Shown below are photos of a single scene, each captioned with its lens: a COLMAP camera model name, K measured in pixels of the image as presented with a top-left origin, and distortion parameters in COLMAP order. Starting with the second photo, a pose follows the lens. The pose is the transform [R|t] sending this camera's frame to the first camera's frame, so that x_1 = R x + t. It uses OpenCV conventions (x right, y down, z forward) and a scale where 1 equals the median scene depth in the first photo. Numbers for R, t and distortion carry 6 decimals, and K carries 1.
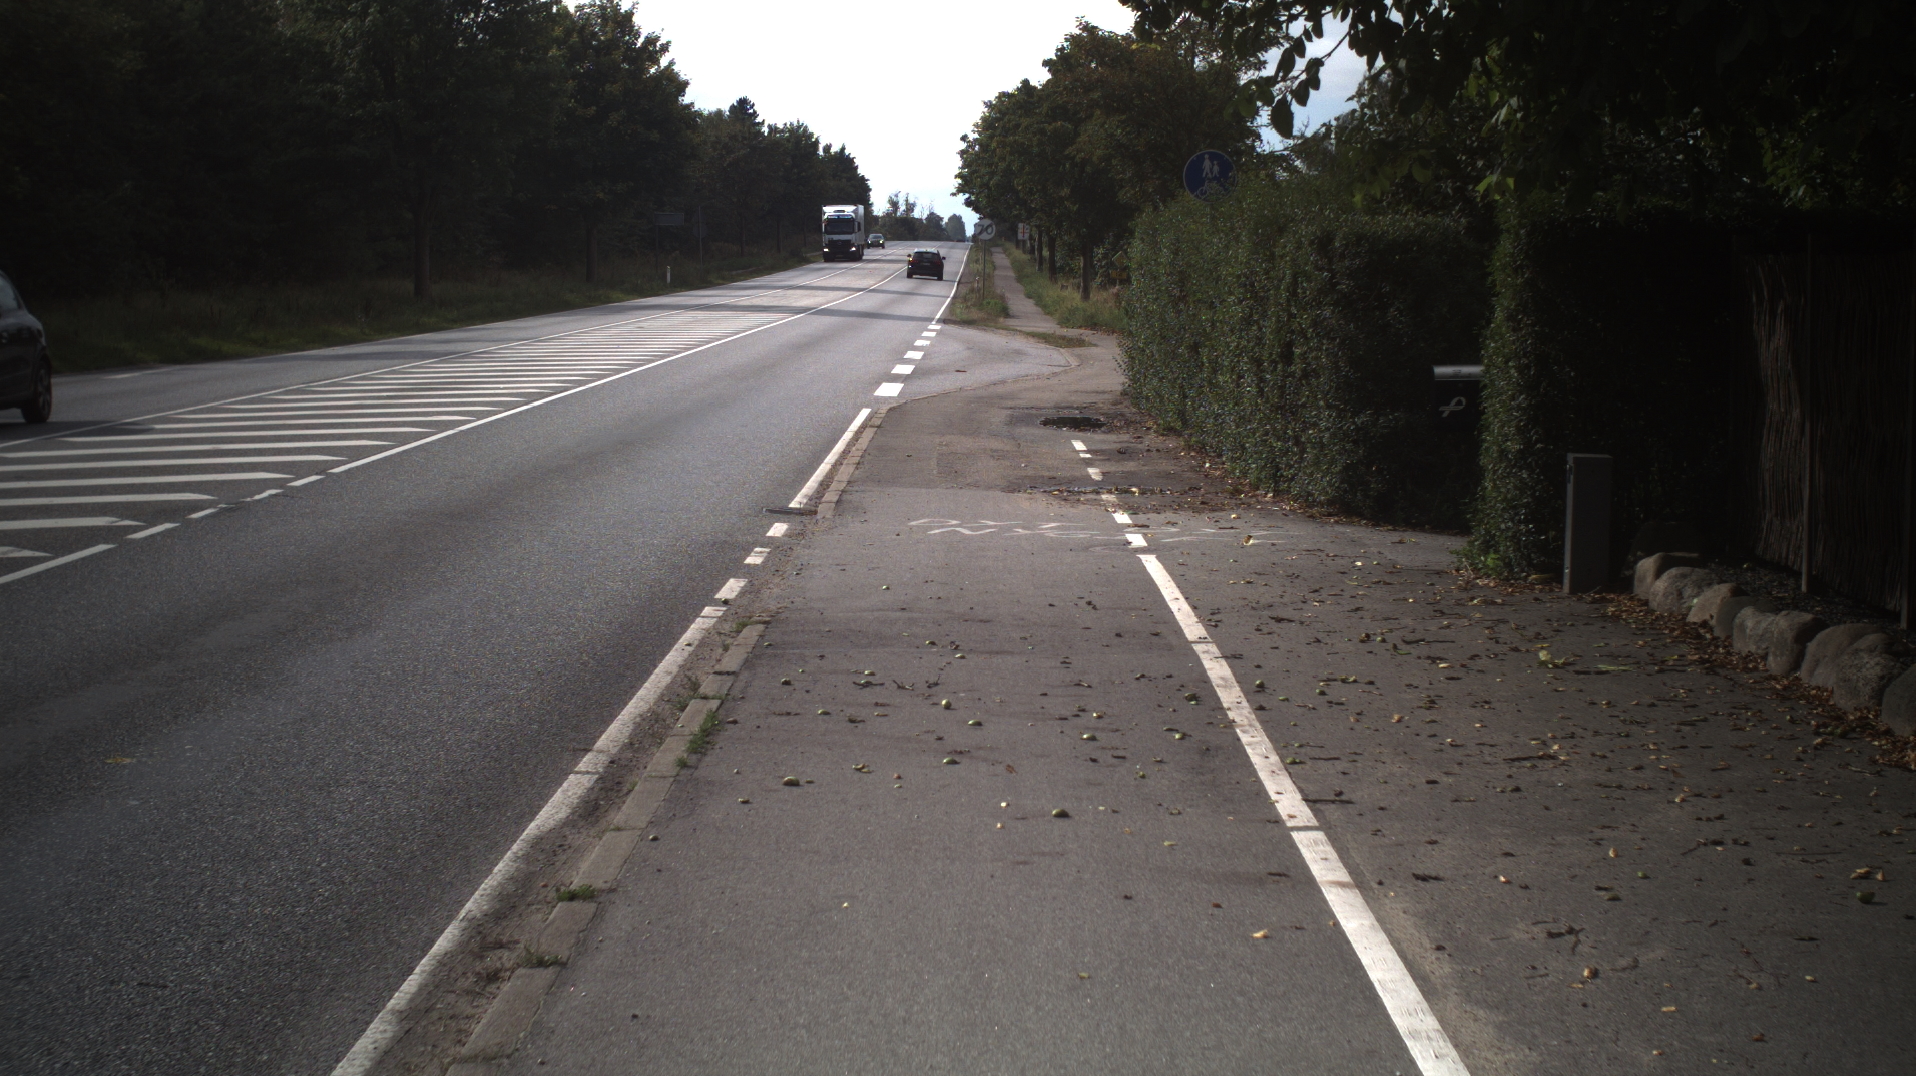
lens RADIAL K [[3167.2, 0, 958.0], [0, 3167.2, 538.0], [0, 0, 1]] dist [-0.227963, 0.122061]
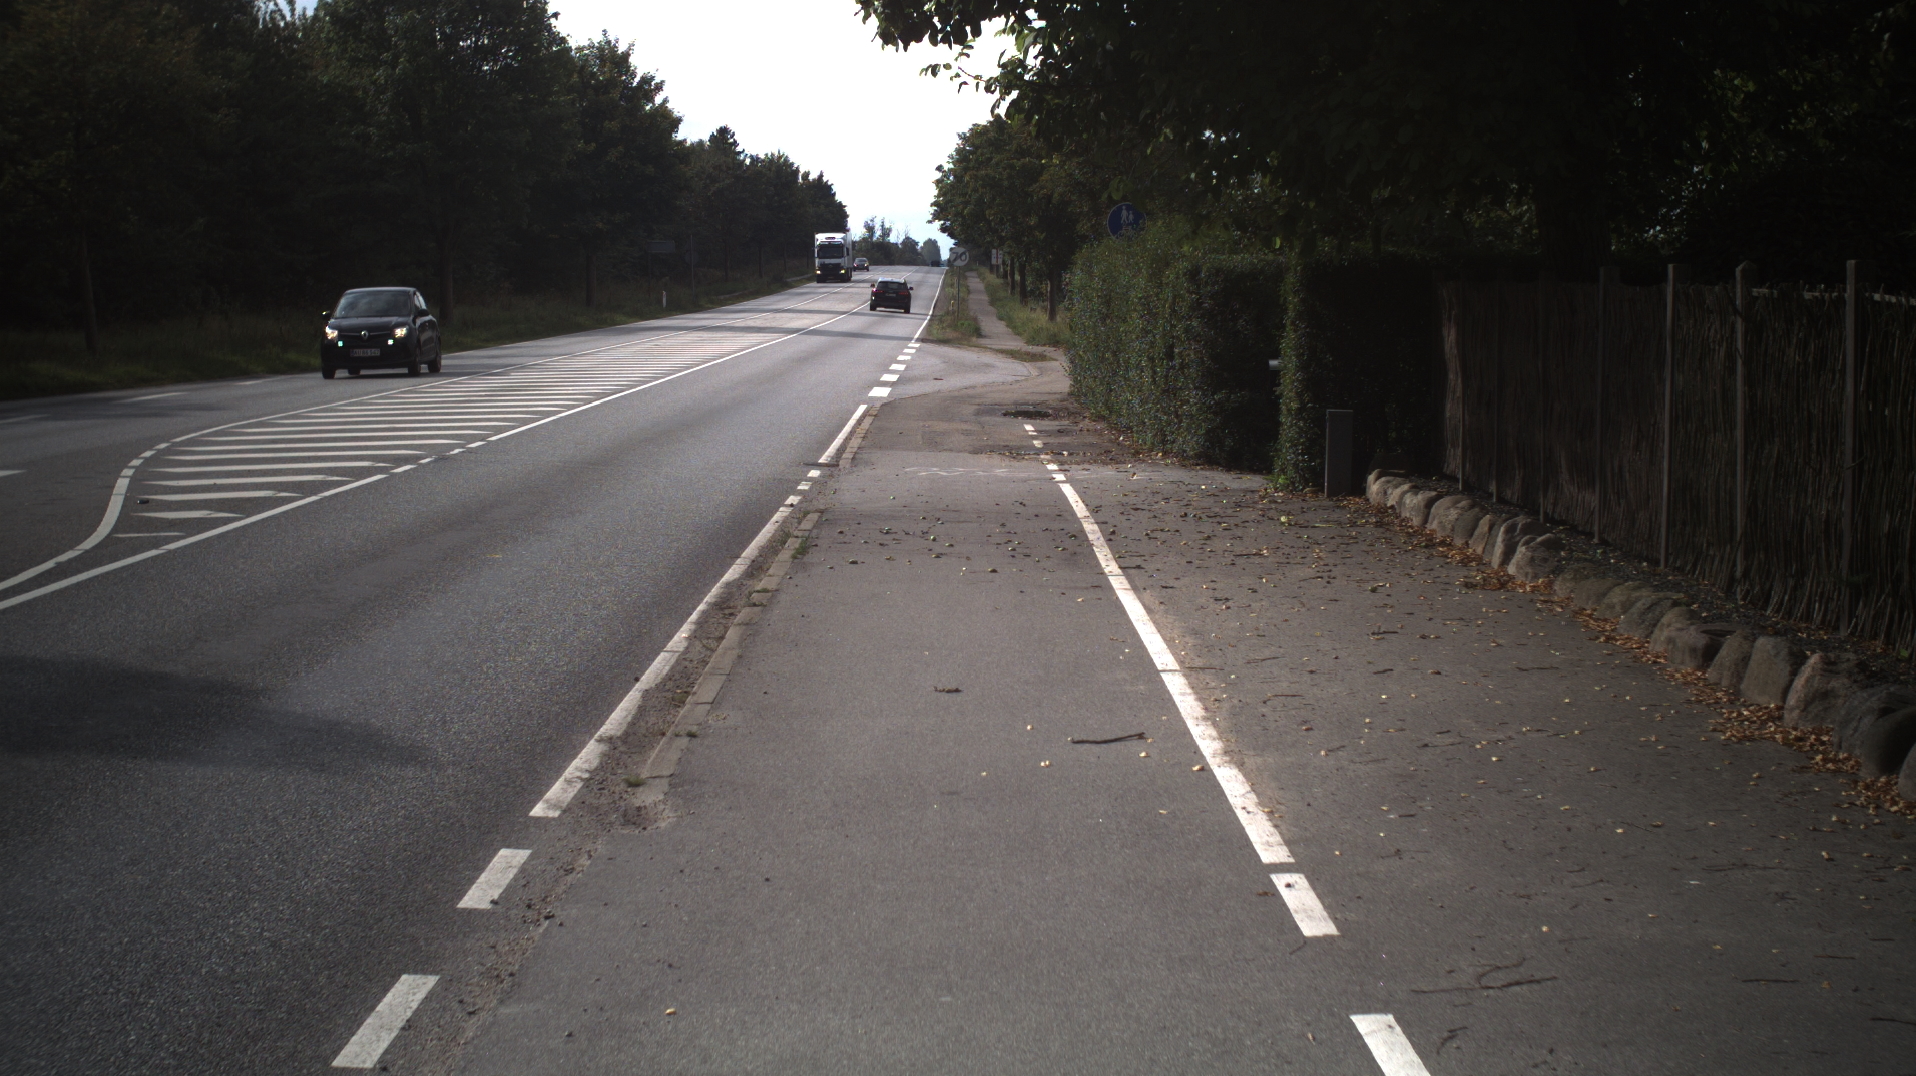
lens RADIAL K [[3167.2, 0, 958.0], [0, 3167.2, 538.0], [0, 0, 1]] dist [-0.227963, 0.122061]
pose [[0.999966, -0.003557, 0.007497, -0.000450], [0.003613, 0.999965, -0.007505, 0.009399], [-0.007470, 0.007532, 0.999944, -0.111741]]
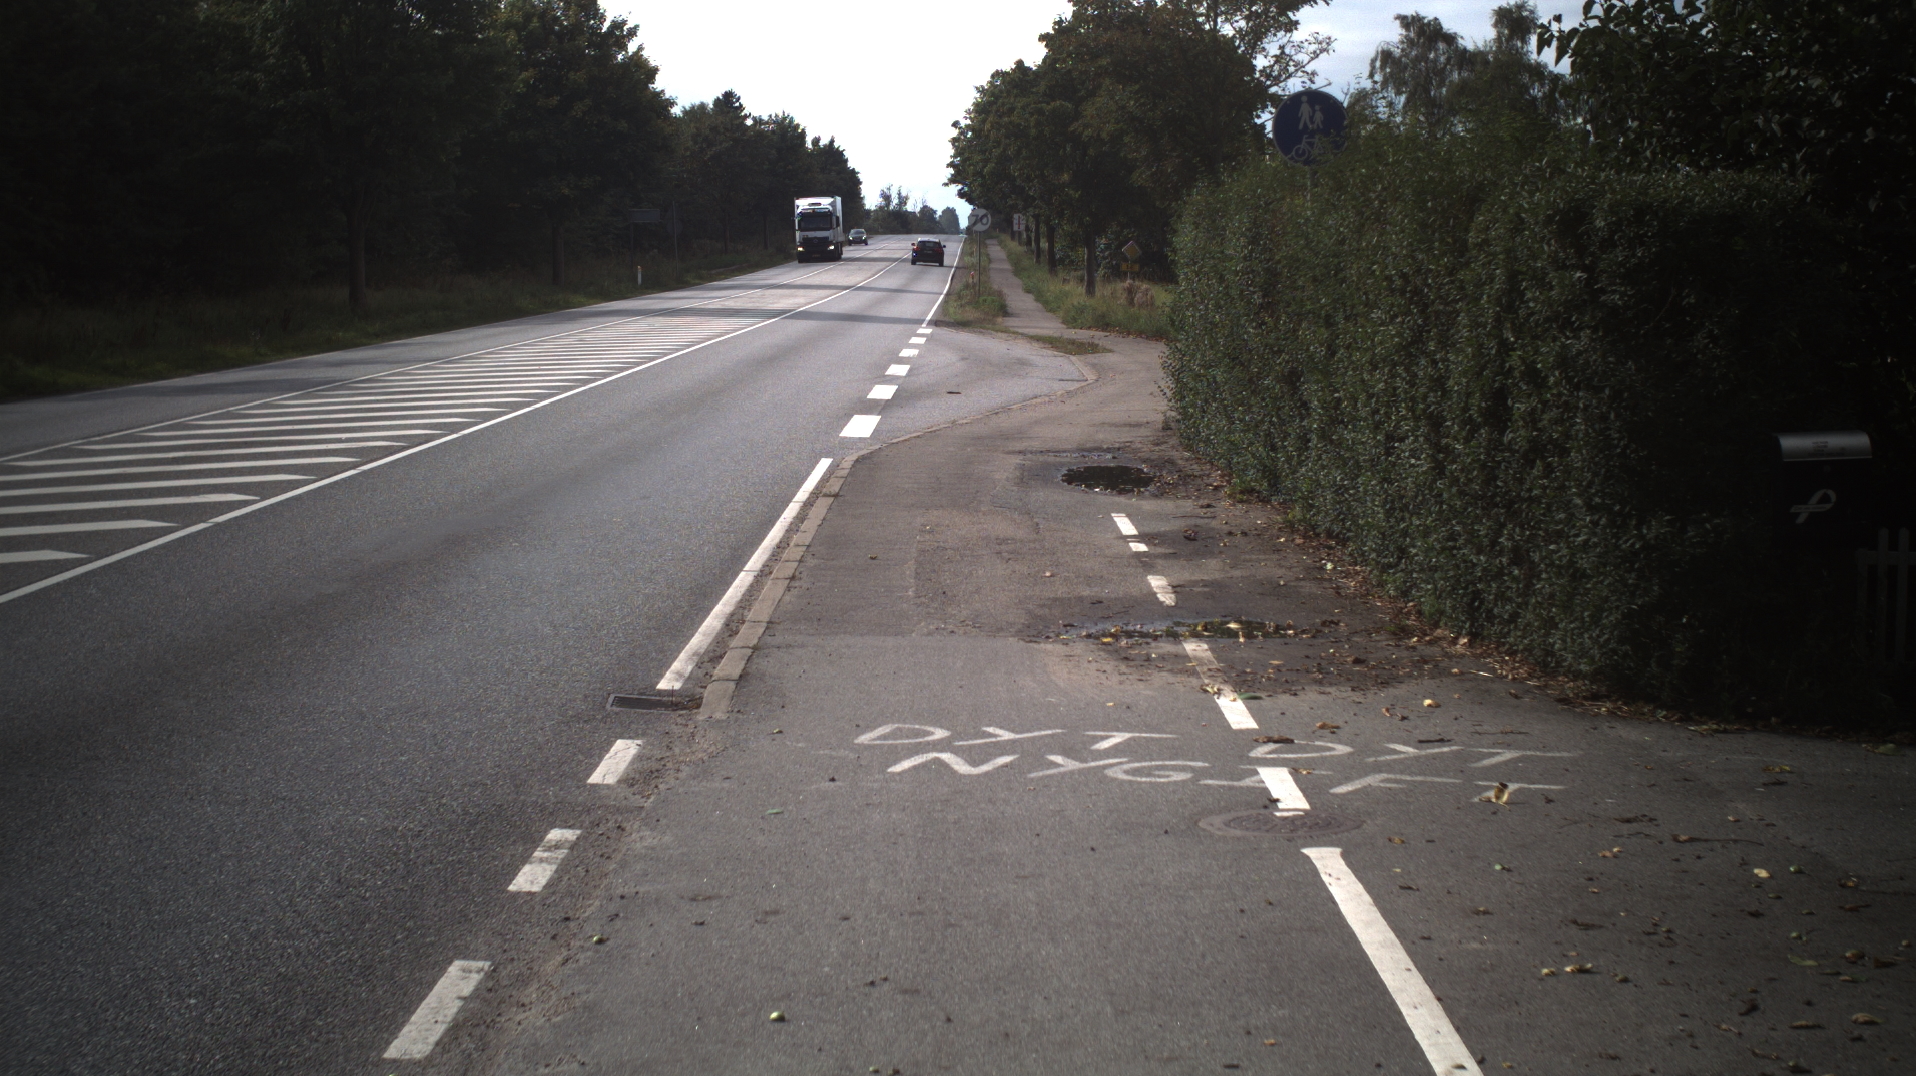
lens RADIAL K [[3167.2, 0, 958.0], [0, 3167.2, 538.0], [0, 0, 1]] dist [-0.227963, 0.122061]
pose [[0.999824, -0.018748, 0.000036, 0.000717], [0.018748, 0.999822, 0.002291, -0.010221], [-0.000079, -0.002289, 0.999997, 0.111737]]
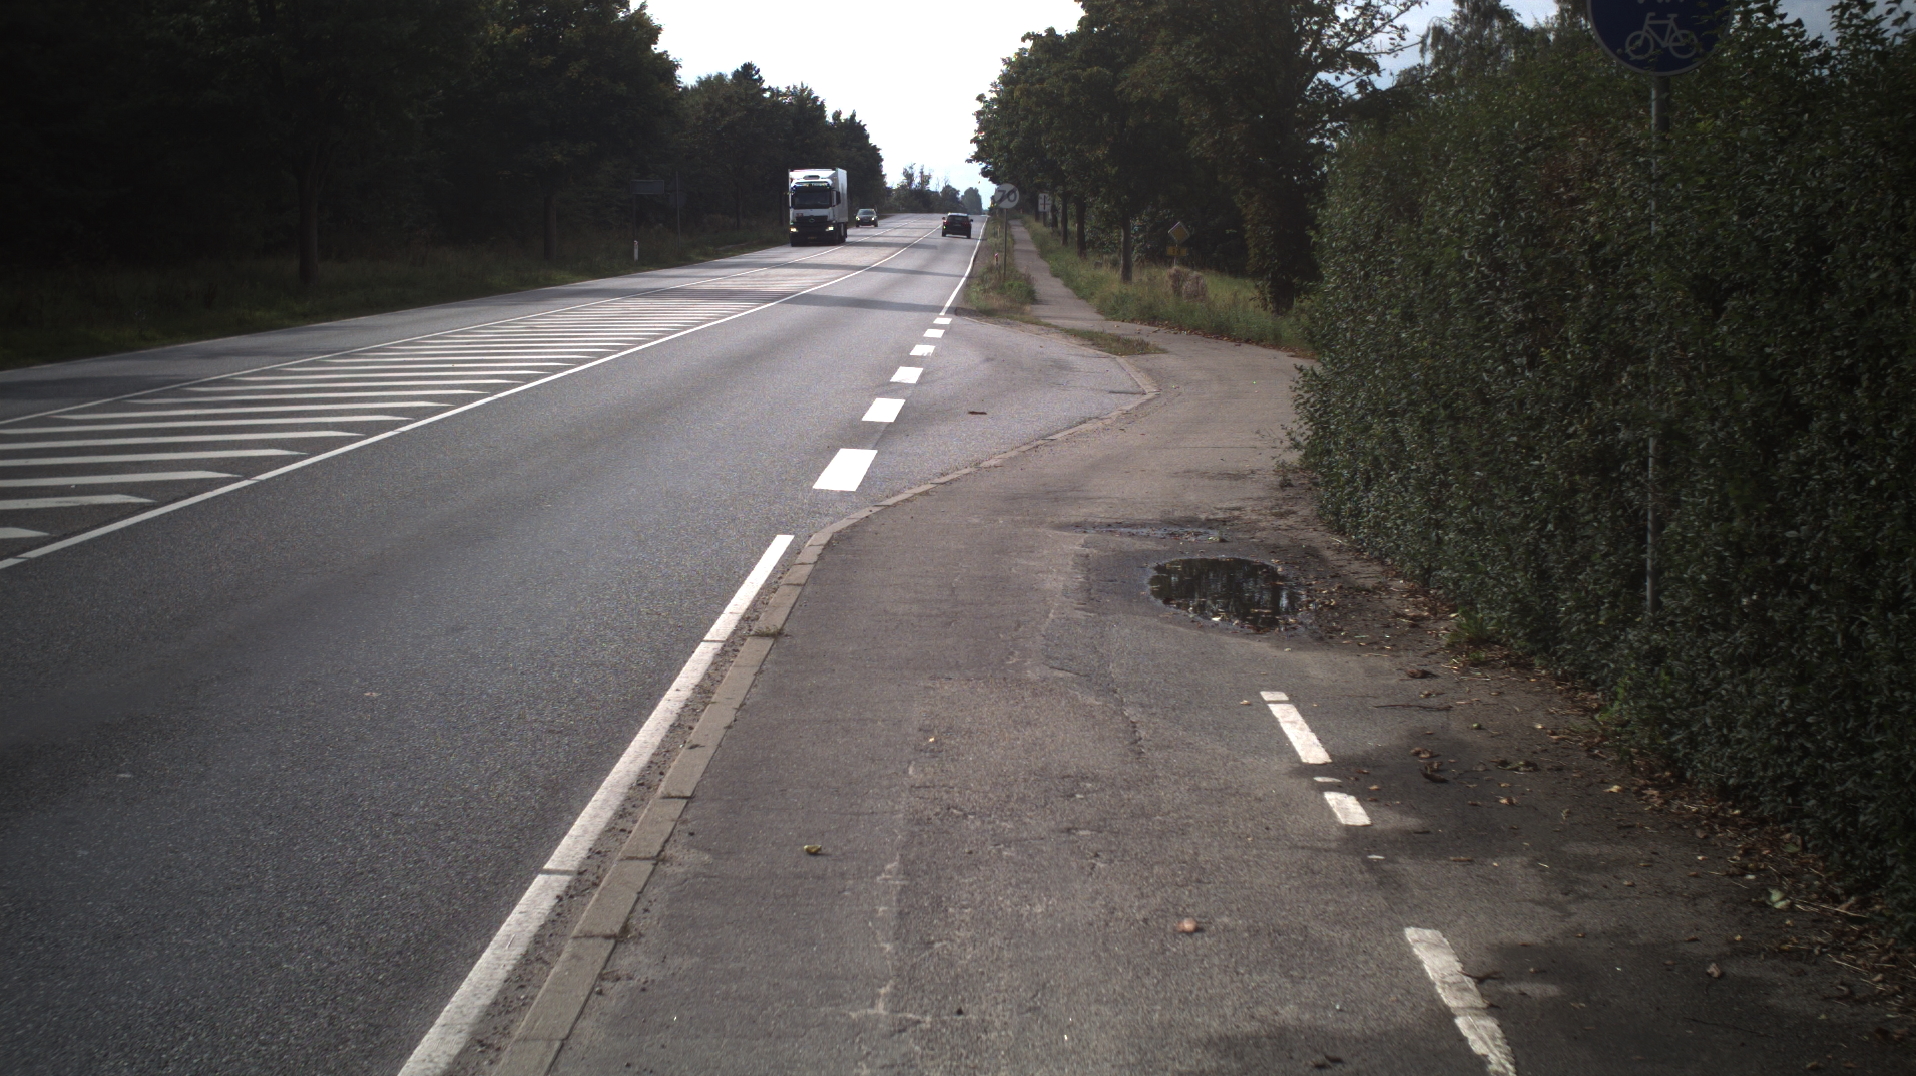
lens RADIAL K [[3167.2, 0, 958.0], [0, 3167.2, 538.0], [0, 0, 1]] dist [-0.227963, 0.122061]
pose [[0.999986, -0.000416, -0.005222, 0.000197], [0.000460, 0.999965, 0.008327, -0.019513], [0.005219, -0.008329, 0.999952, 0.224020]]
